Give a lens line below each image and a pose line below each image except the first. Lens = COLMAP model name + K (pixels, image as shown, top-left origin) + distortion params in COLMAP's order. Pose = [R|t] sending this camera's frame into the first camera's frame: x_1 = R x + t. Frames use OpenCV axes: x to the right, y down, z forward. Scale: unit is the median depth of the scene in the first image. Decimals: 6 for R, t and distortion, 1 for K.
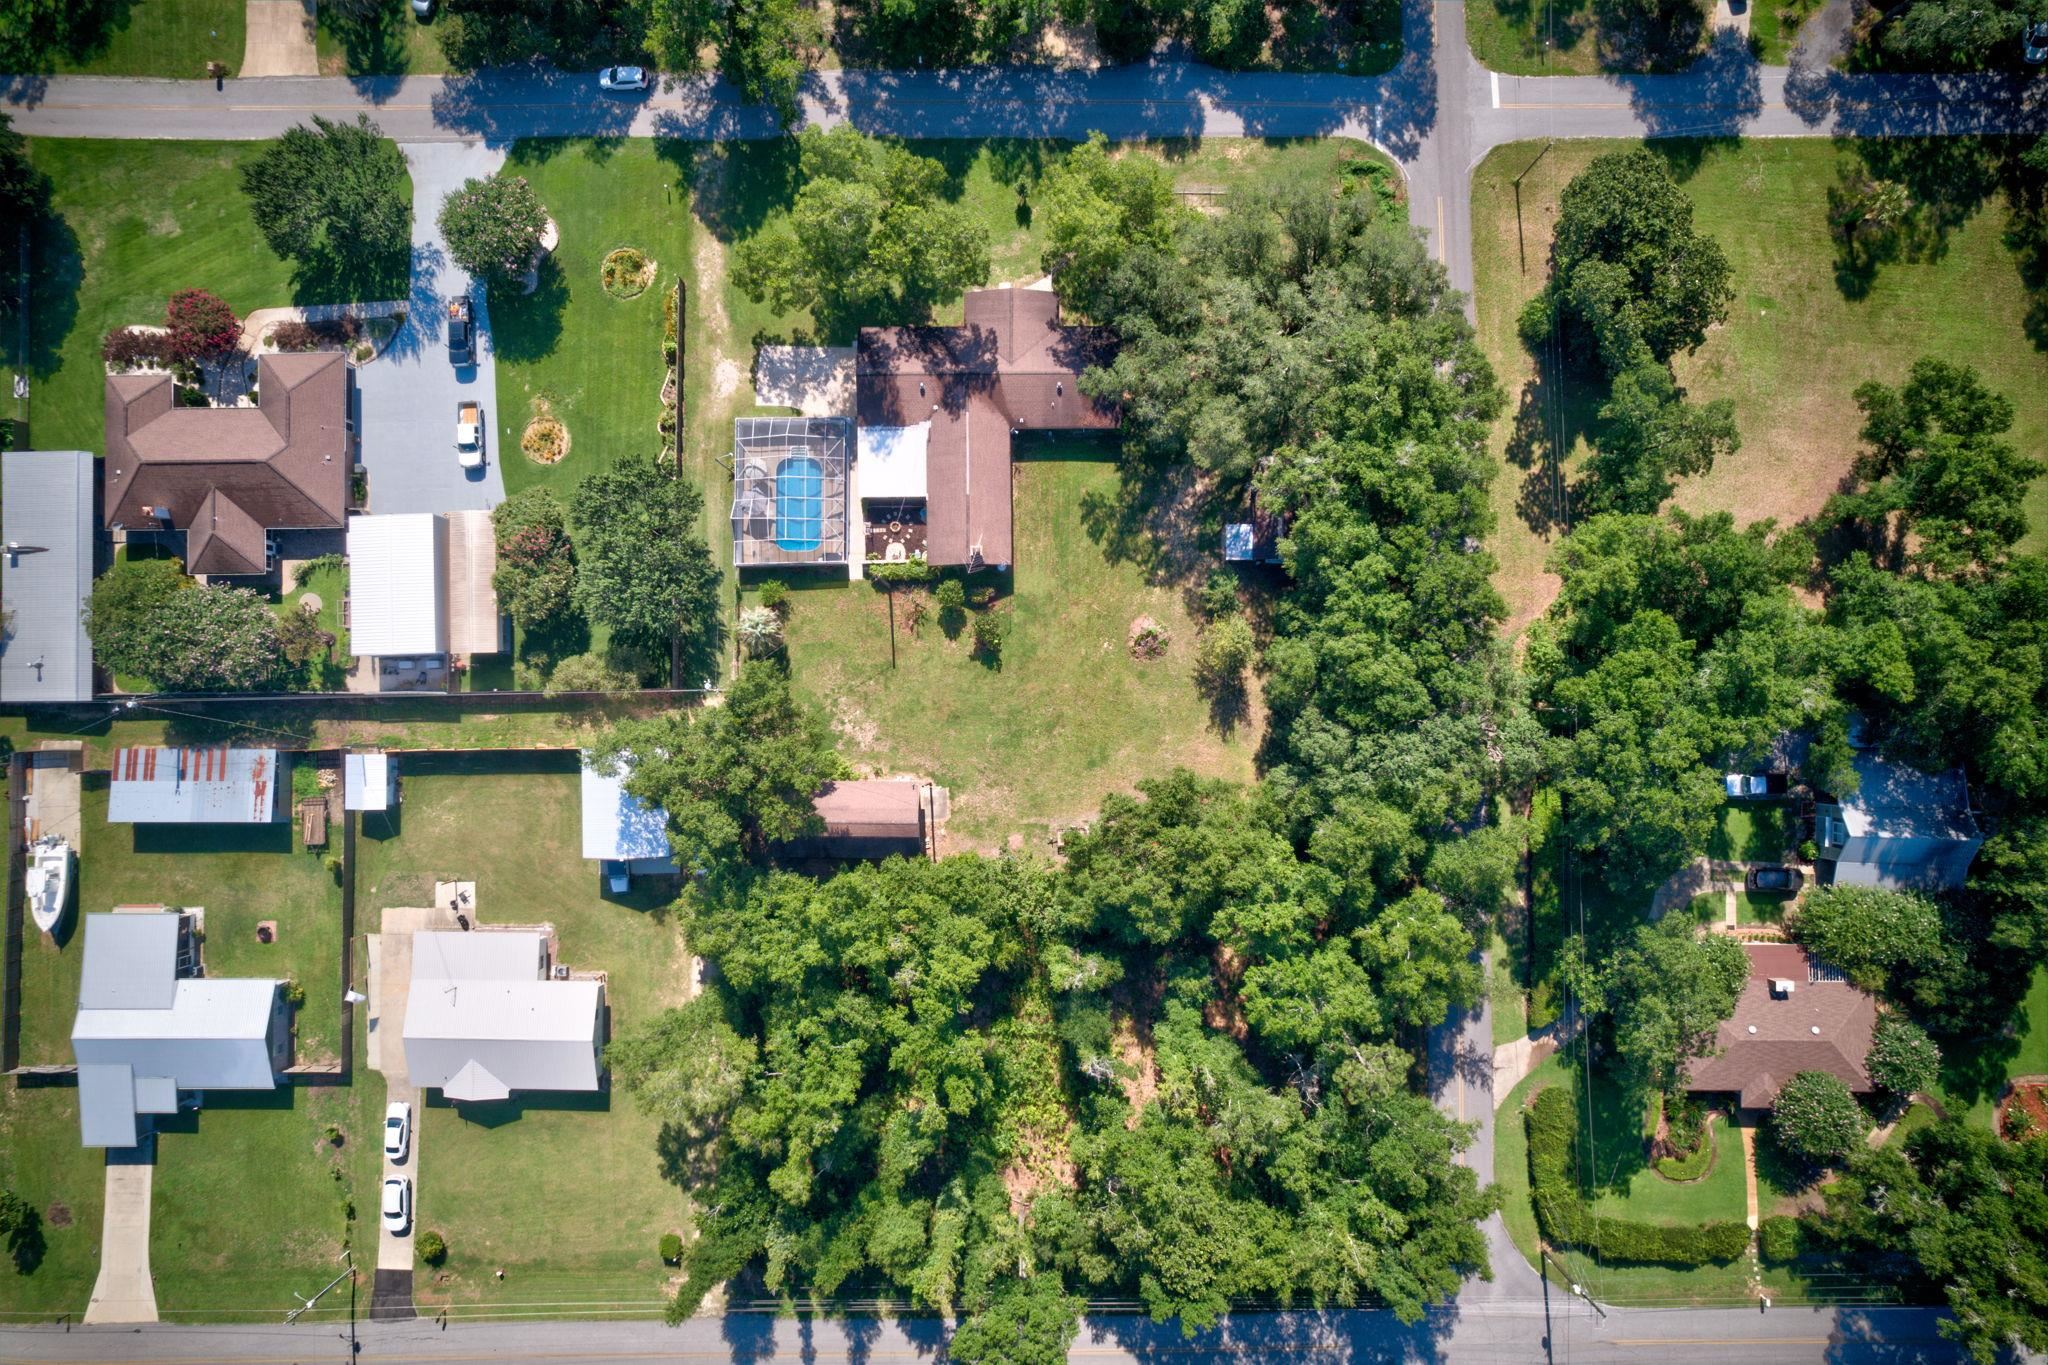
lens RADIAL K [[1305.0, 0, 1035.9], [0, 1305.0, 667.0], [0, 0, 1]] dist [-0.074957, 0.066215]
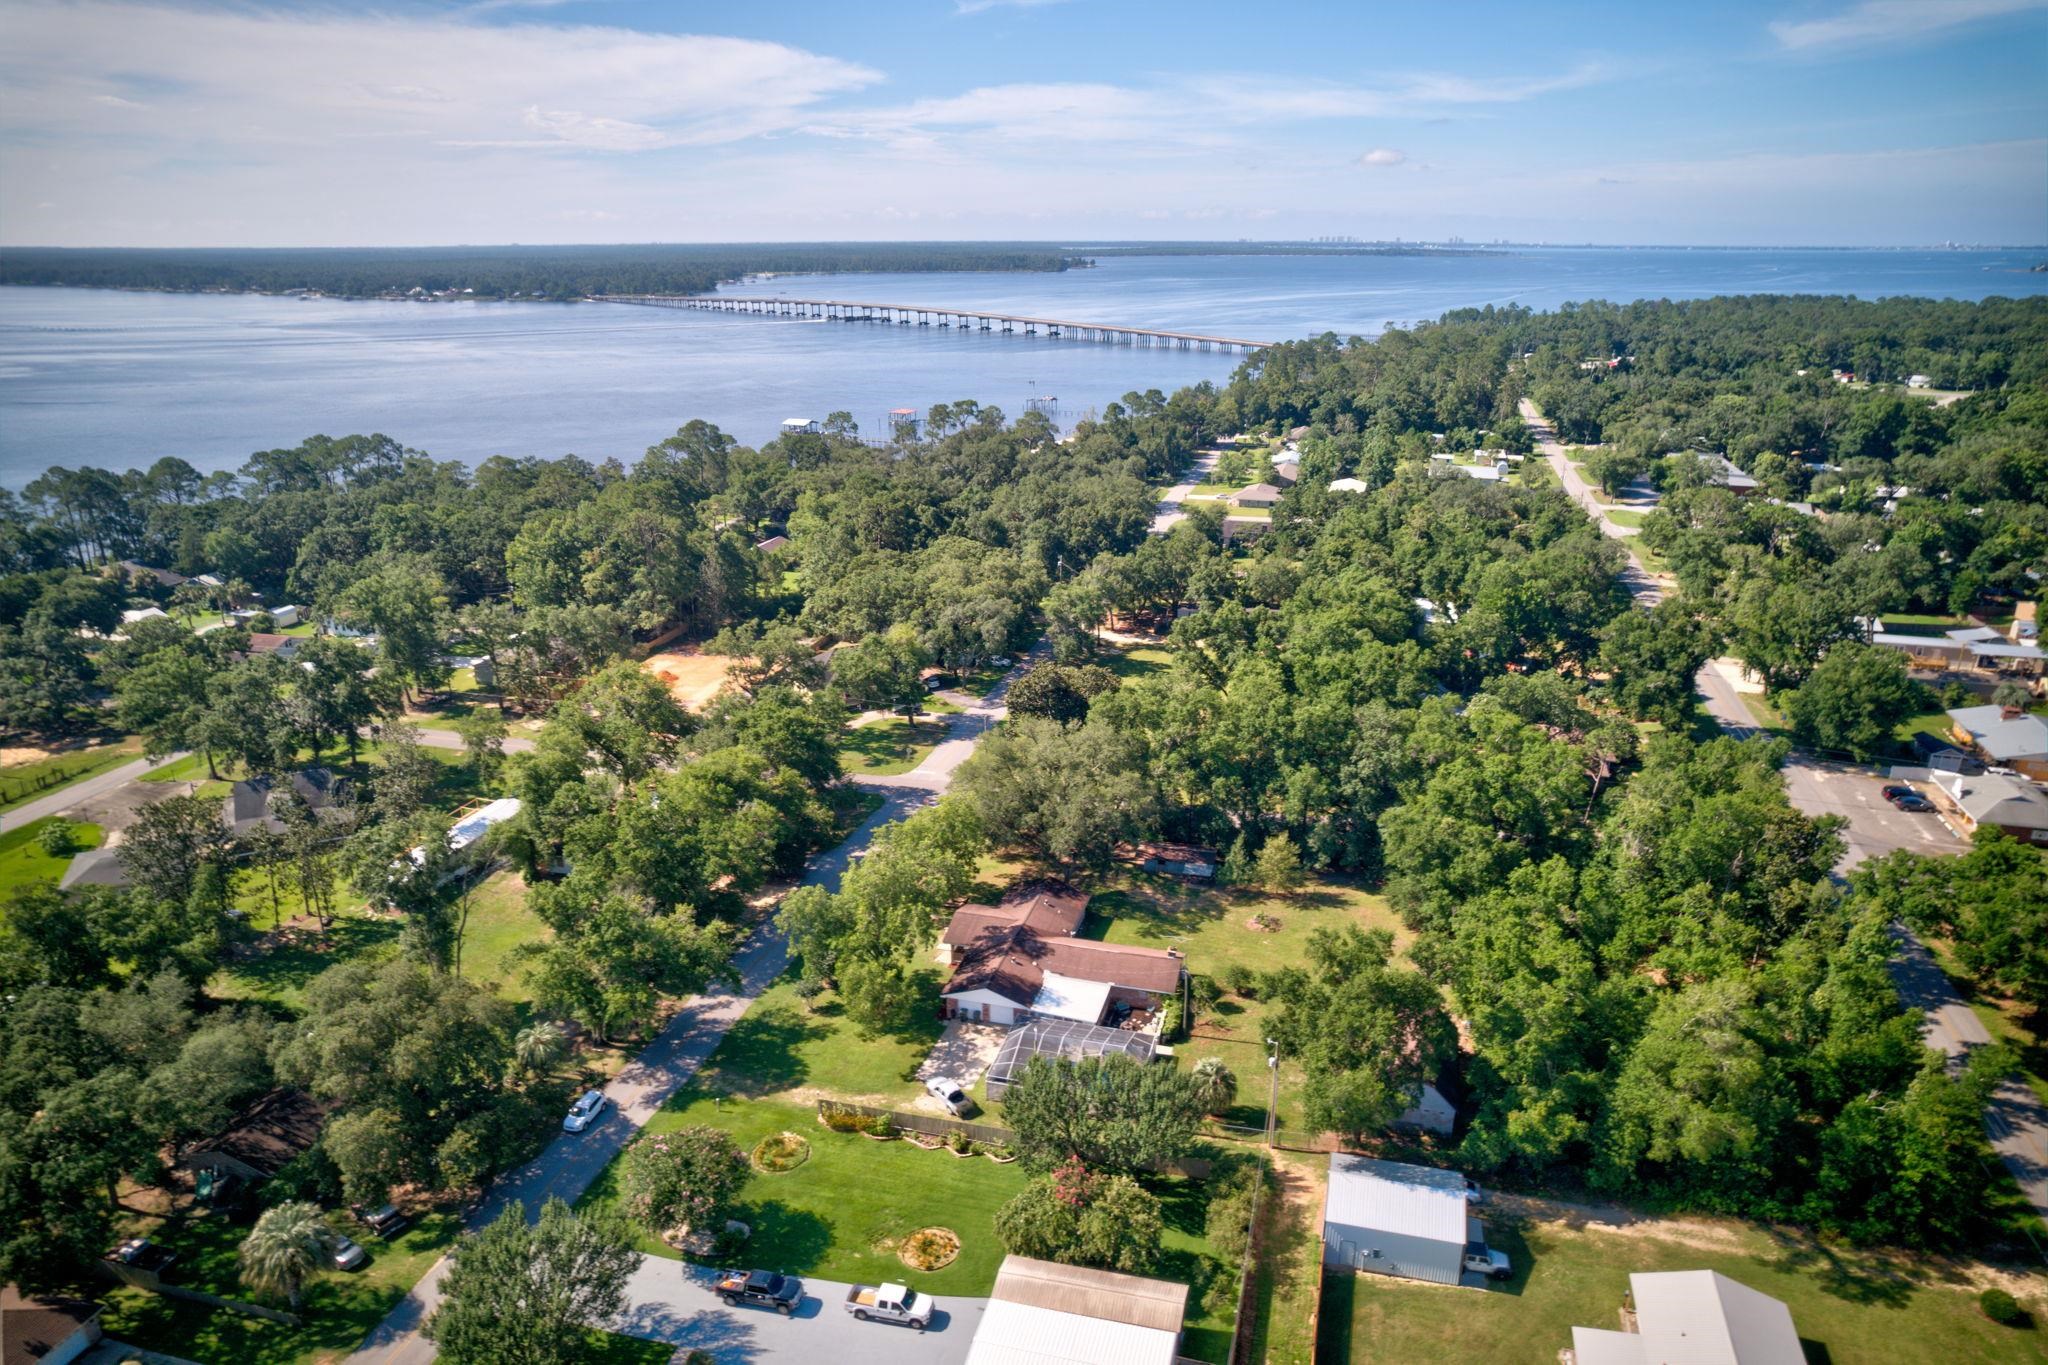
lens RADIAL K [[1305.0, 0, 1036.3], [0, 1305.0, 679.6], [0, 0, 1]] dist [-0.074957, 0.066215]
pose [[0.274440, -0.309631, 0.910391, -0.986250], [0.961446, 0.105545, -0.253934, 0.055798], [-0.017462, 0.944981, 0.326659, 0.399932]]
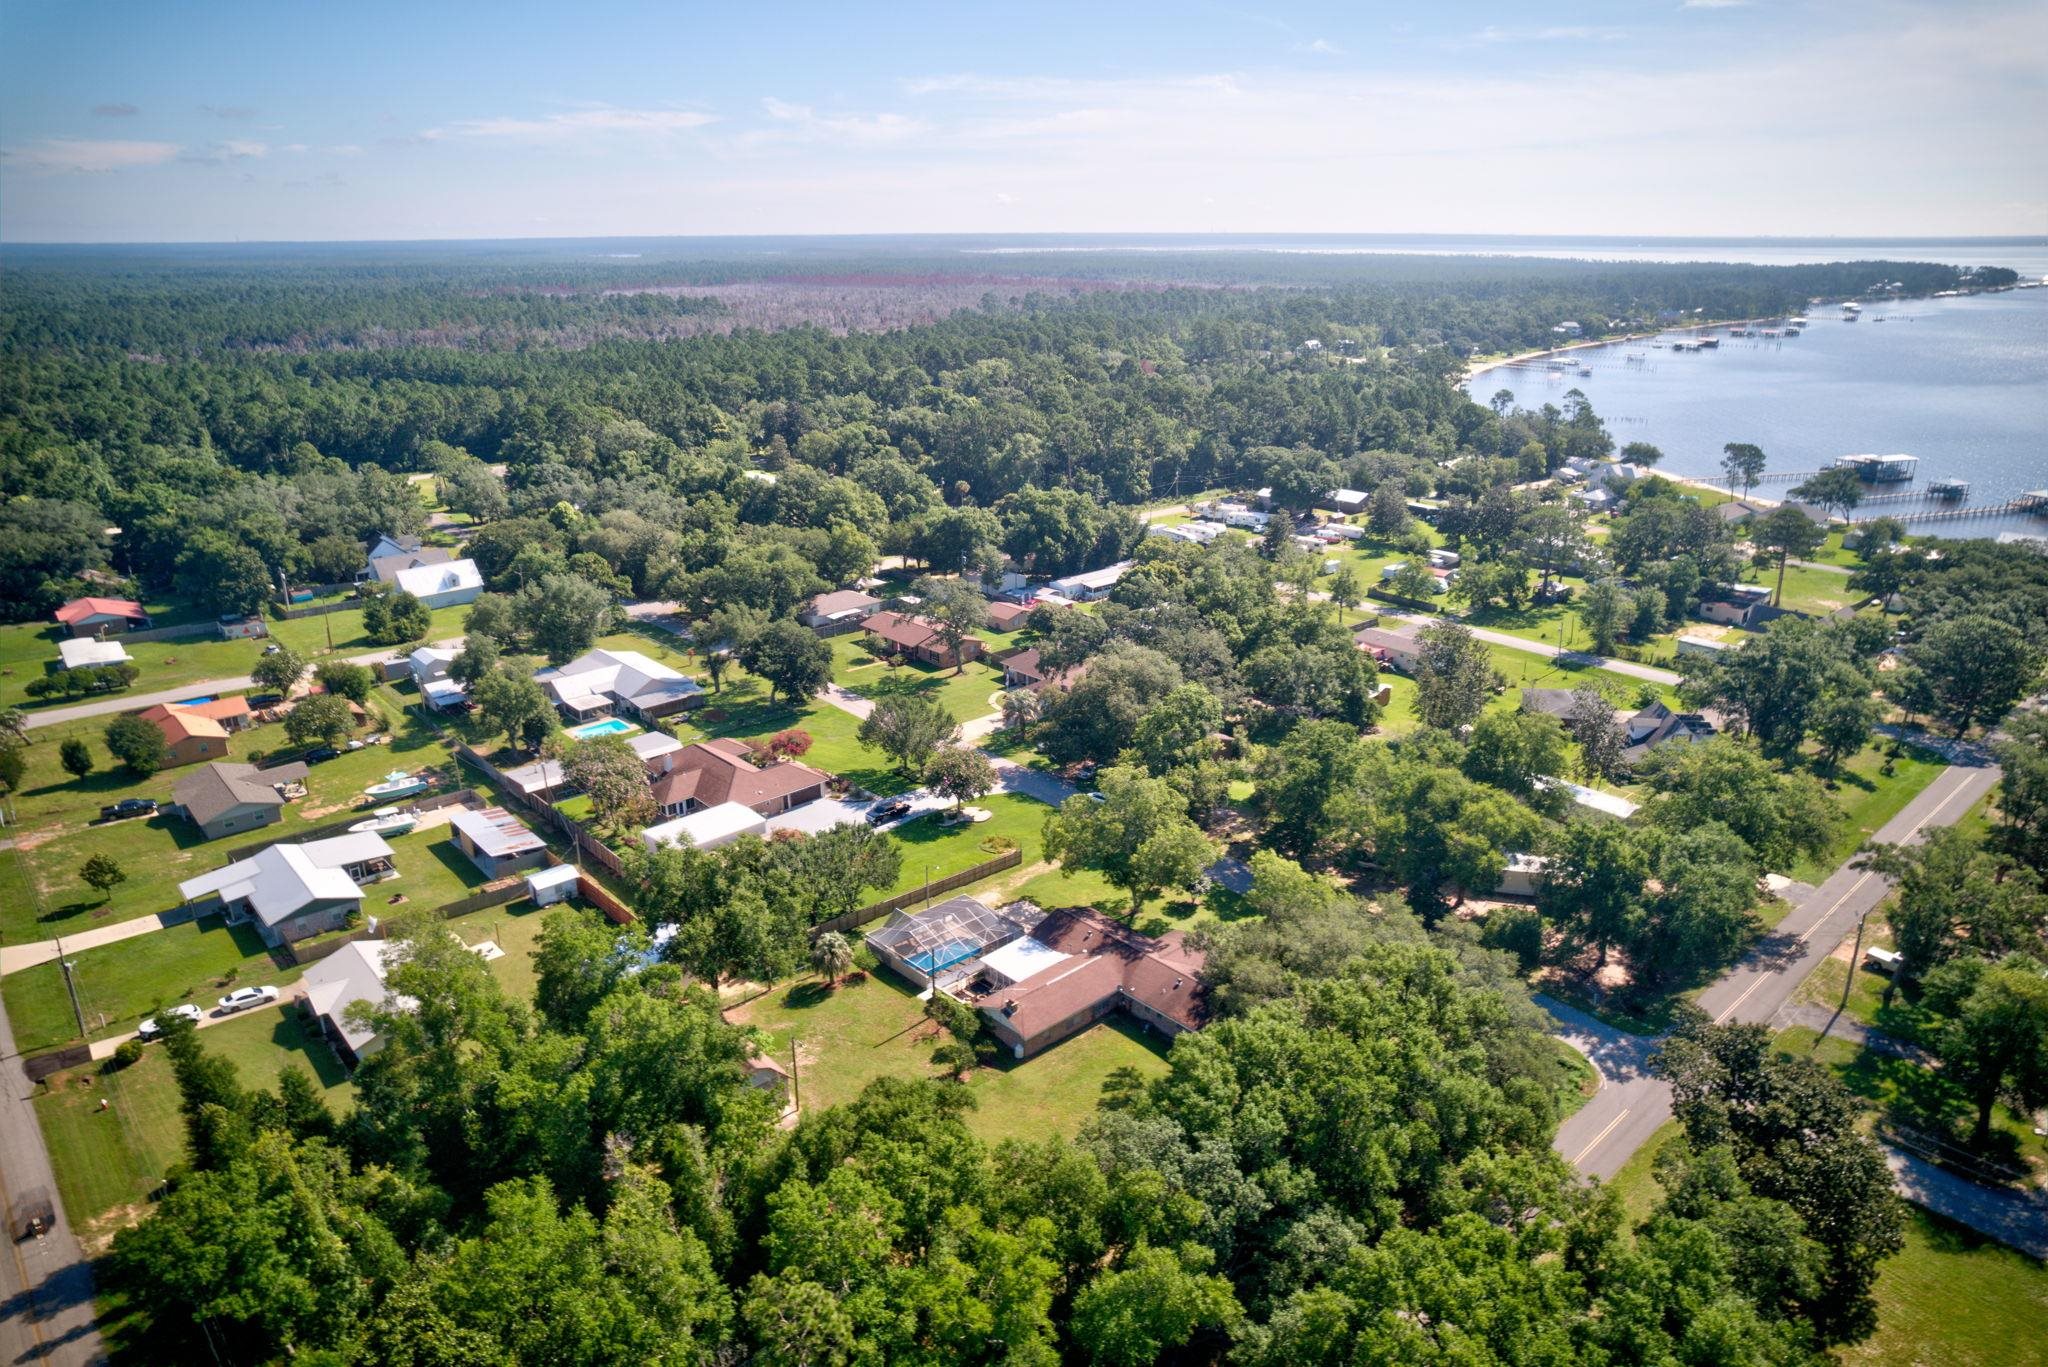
lens RADIAL K [[1305.0, 0, 1034.9], [0, 1305.0, 674.1], [0, 0, 1]] dist [-0.074957, 0.066215]
pose [[0.671089, 0.240240, -0.701373, 0.613902], [-0.741217, 0.237066, -0.628011, 0.470741], [0.015398, 0.941321, 0.337162, 0.384085]]
